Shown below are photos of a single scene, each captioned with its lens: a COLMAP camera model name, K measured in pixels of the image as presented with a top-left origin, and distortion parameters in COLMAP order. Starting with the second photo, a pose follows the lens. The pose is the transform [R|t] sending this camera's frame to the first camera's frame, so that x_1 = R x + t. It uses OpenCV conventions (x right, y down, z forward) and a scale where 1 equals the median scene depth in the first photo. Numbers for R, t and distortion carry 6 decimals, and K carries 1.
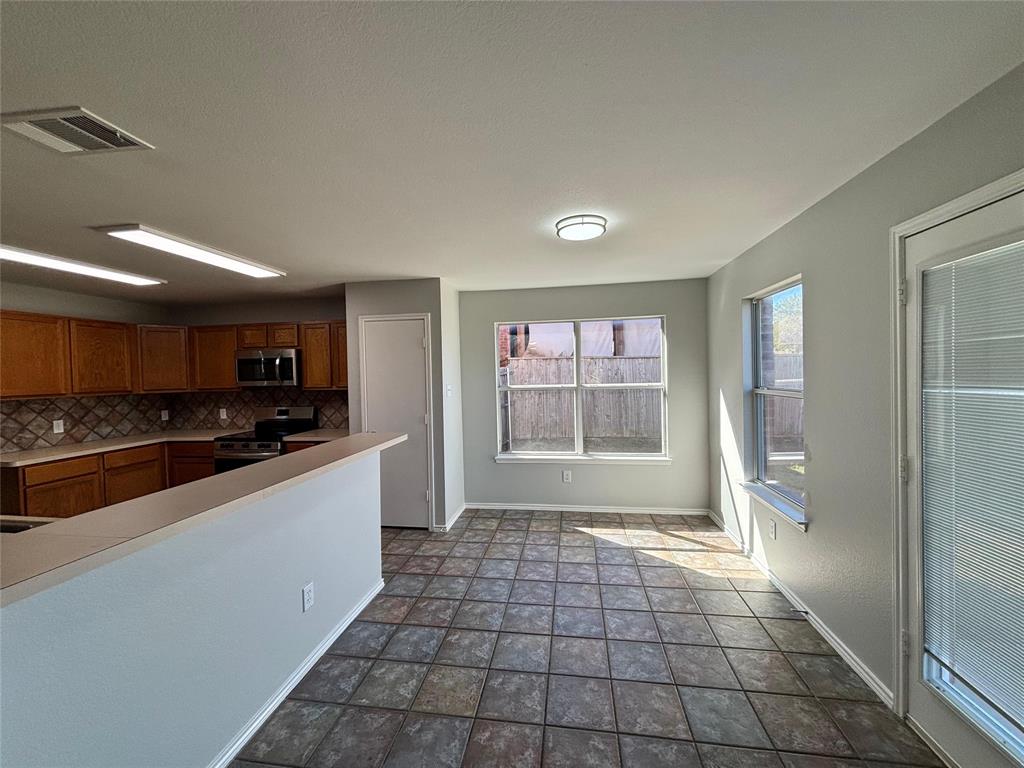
lens RADIAL K [[410.0, 0, 515.7], [0, 410.0, 381.3], [0, 0, 1]] dist [0.002927, -0.000053]
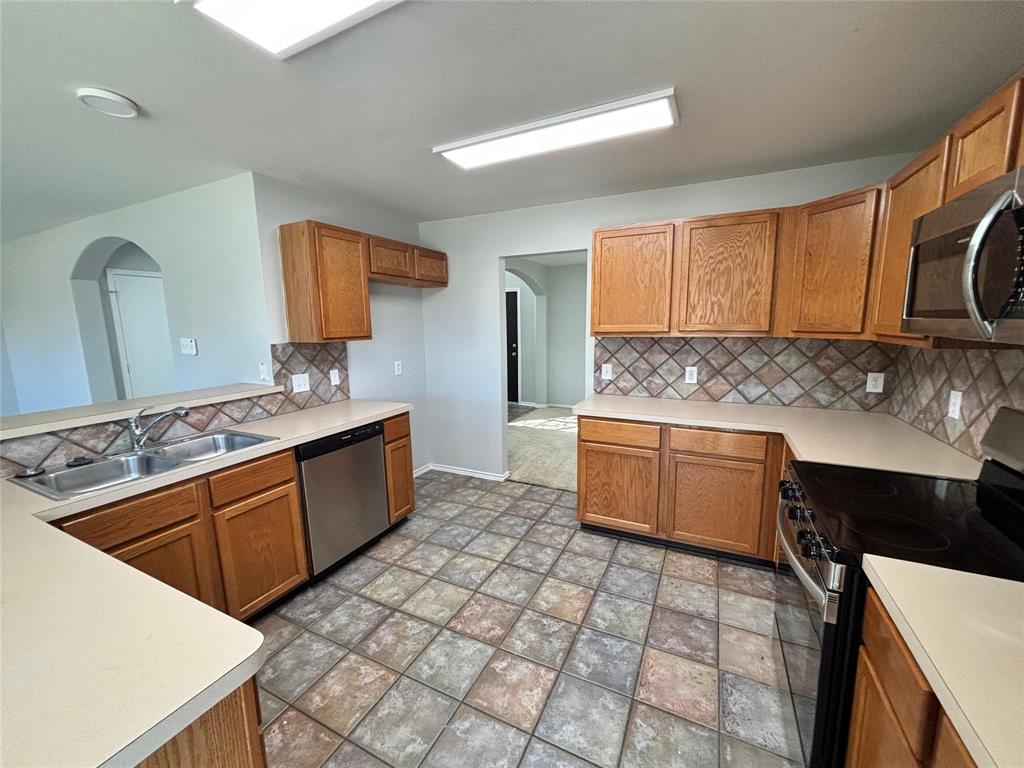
lens RADIAL K [[410.0, 0, 511.8], [0, 410.0, 385.1], [0, 0, 1]] dist [0.002927, -0.000053]
pose [[-0.317781, 0.177151, -0.931468, -0.289000], [0.006275, 0.982763, 0.184766, -0.011853], [0.948143, 0.052870, -0.313415, 0.875101]]
